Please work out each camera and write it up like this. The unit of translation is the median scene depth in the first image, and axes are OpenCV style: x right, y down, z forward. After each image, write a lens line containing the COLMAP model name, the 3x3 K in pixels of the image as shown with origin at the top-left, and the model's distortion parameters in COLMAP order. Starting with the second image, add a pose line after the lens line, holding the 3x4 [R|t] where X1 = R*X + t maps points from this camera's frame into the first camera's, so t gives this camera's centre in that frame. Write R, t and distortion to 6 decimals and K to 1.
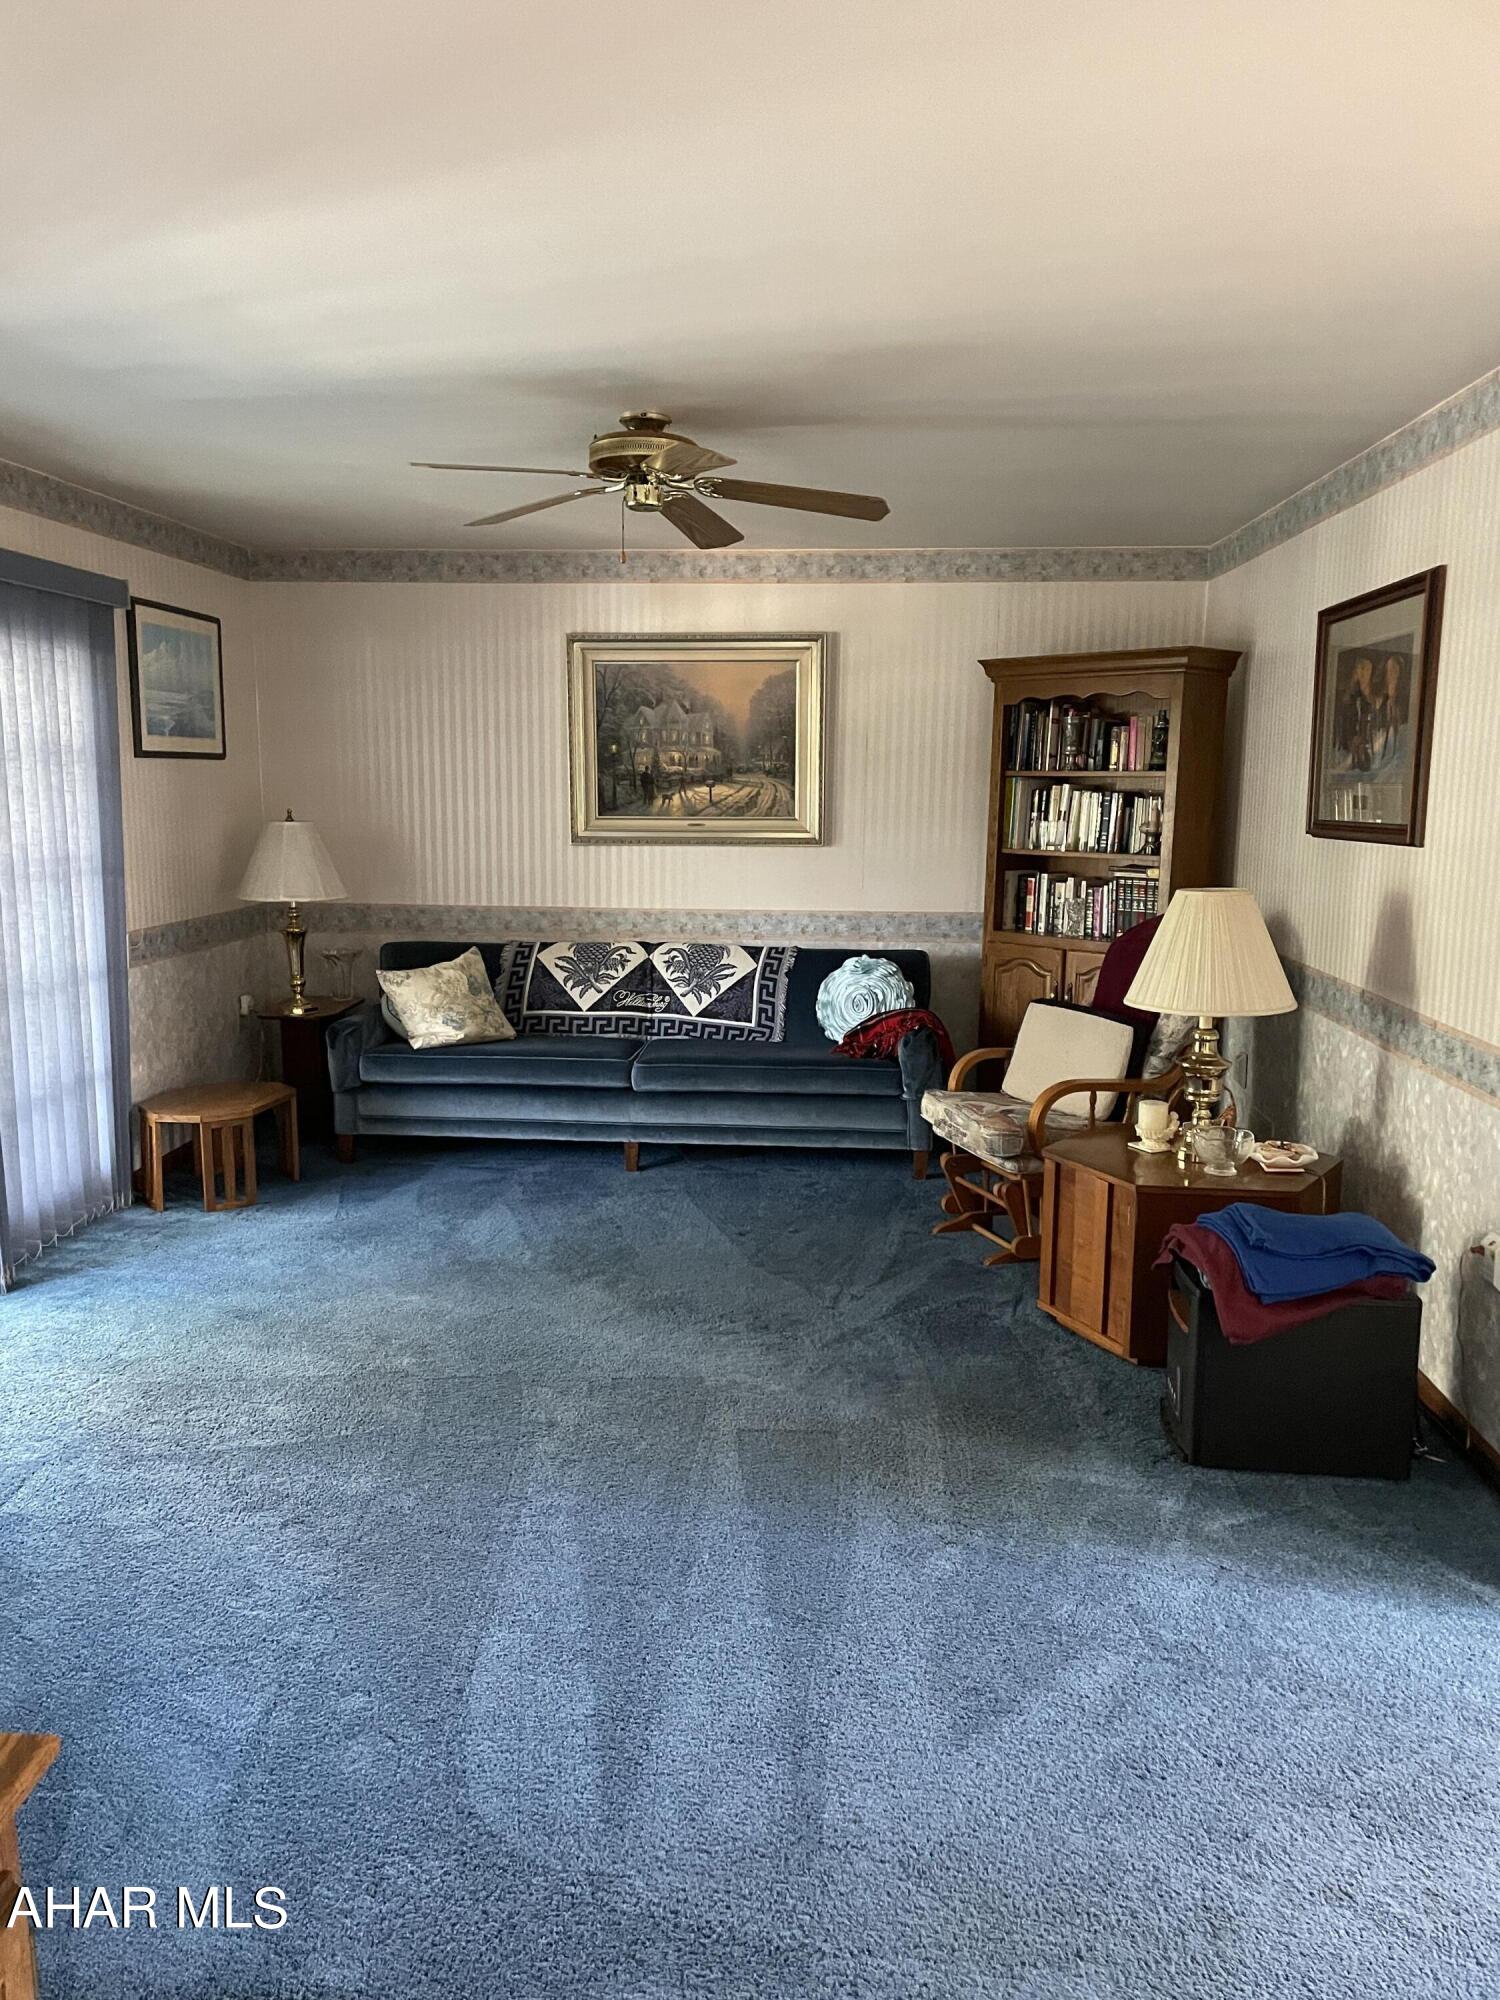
lens RADIAL K [[1522.9, 0, 754.9], [0, 1522.9, 1005.8], [0, 0, 1]] dist [0.068155, -0.091570]
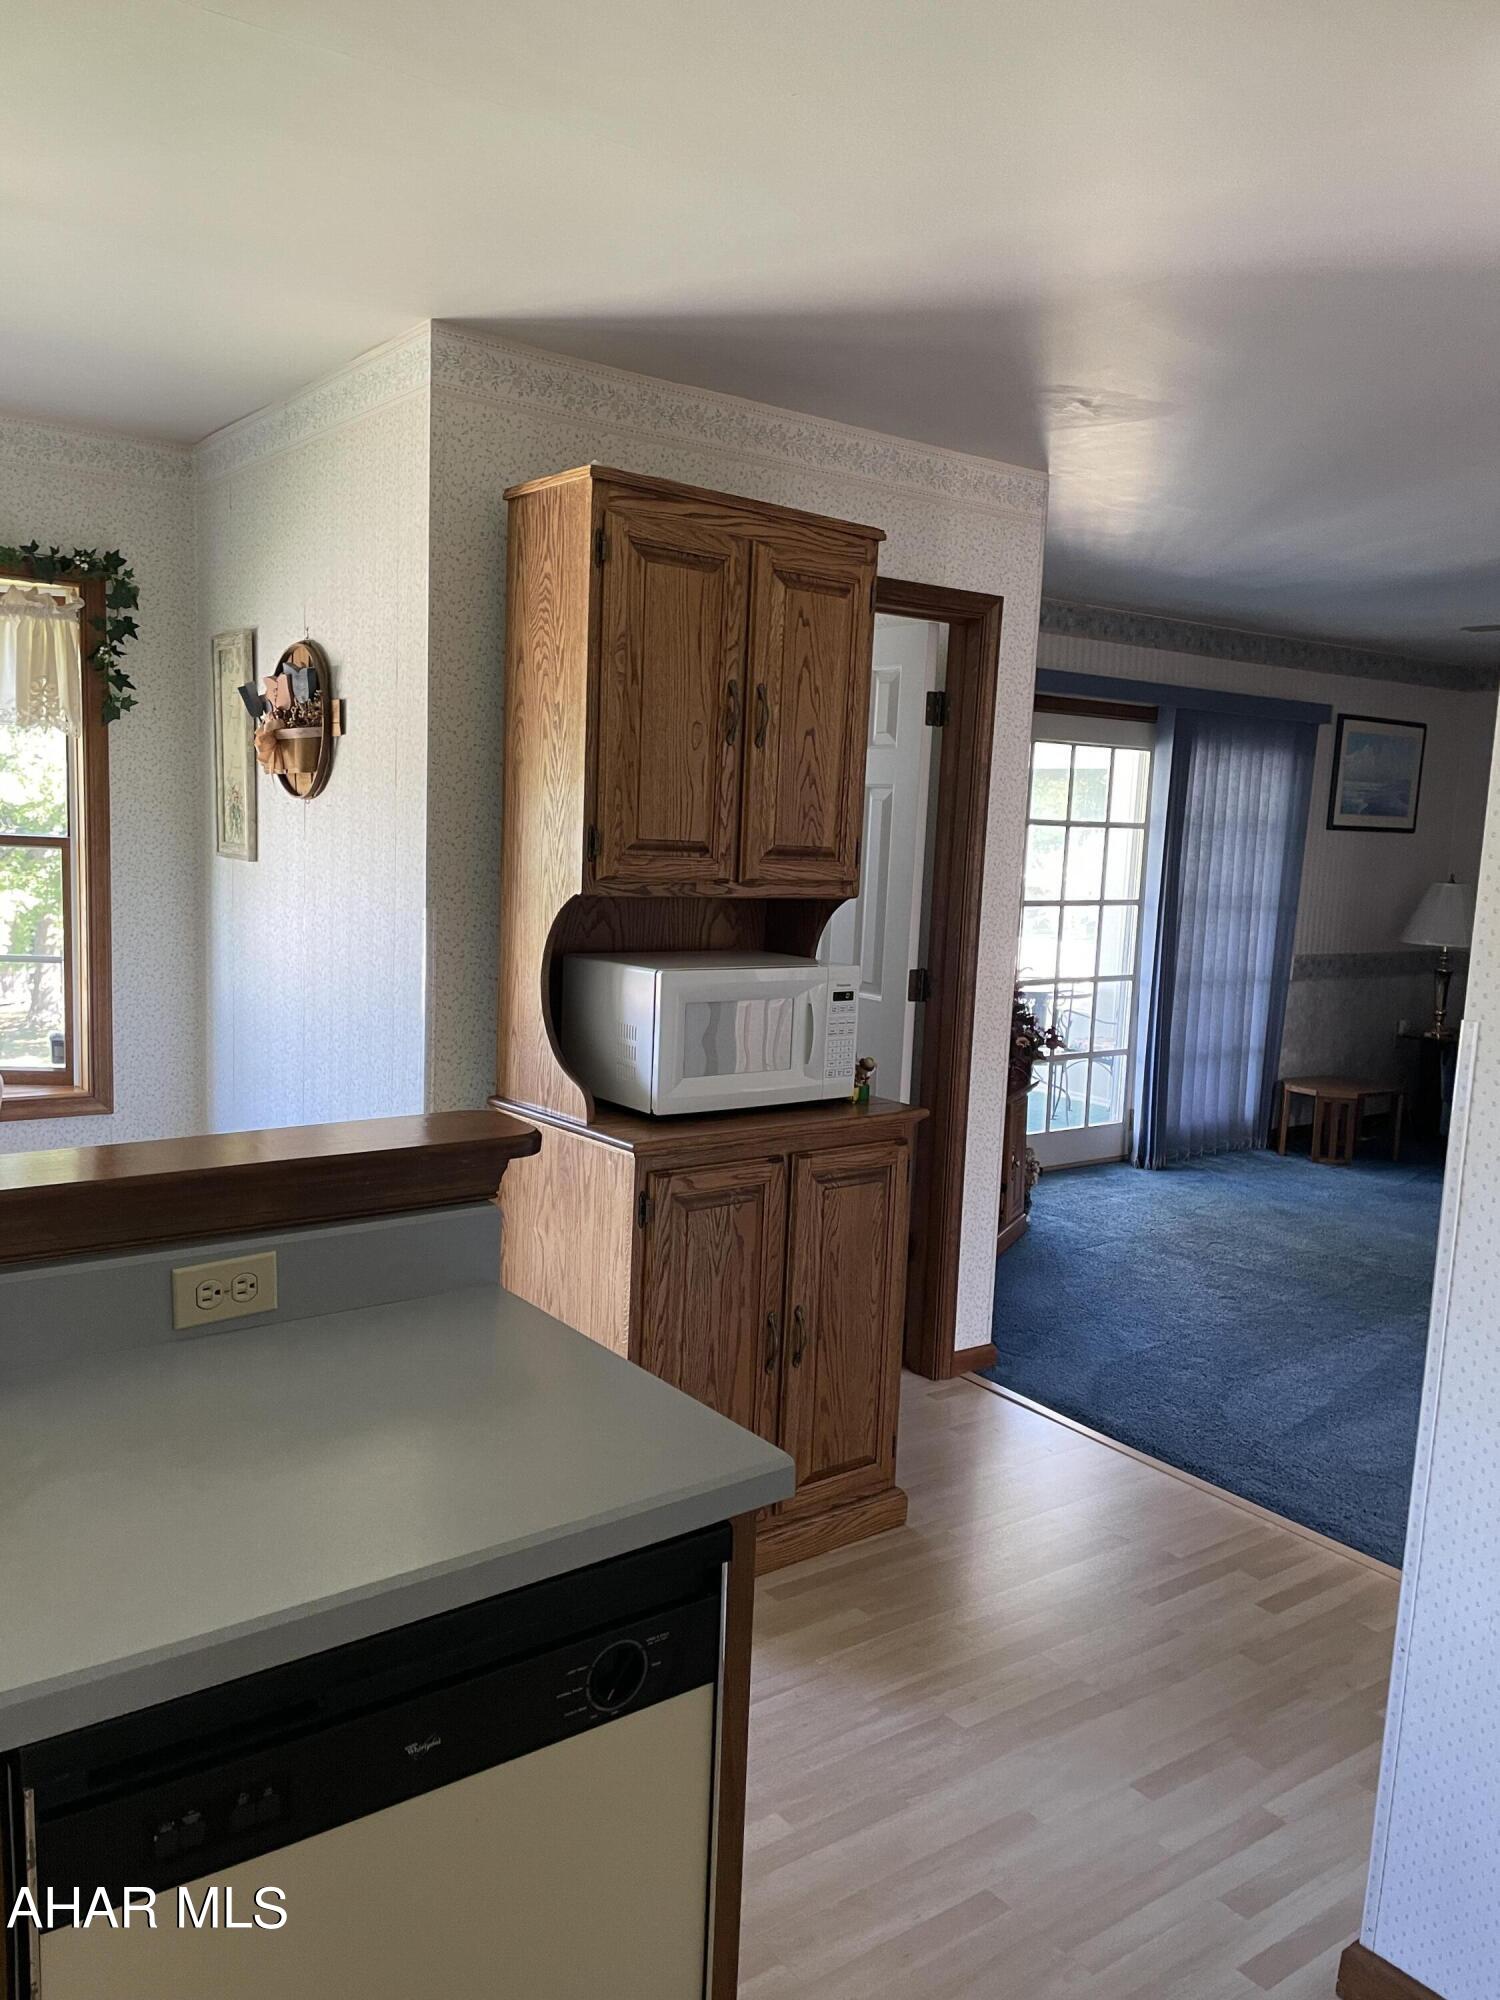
lens RADIAL K [[1522.9, 0, 748.3], [0, 1522.9, 1006.7], [0, 0, 1]] dist [0.068155, -0.091570]
pose [[0.646423, 0.117775, -0.753834, 0.346958], [-0.151573, 0.988145, 0.024407, 0.042805], [0.747772, 0.098484, 0.656611, -0.296203]]
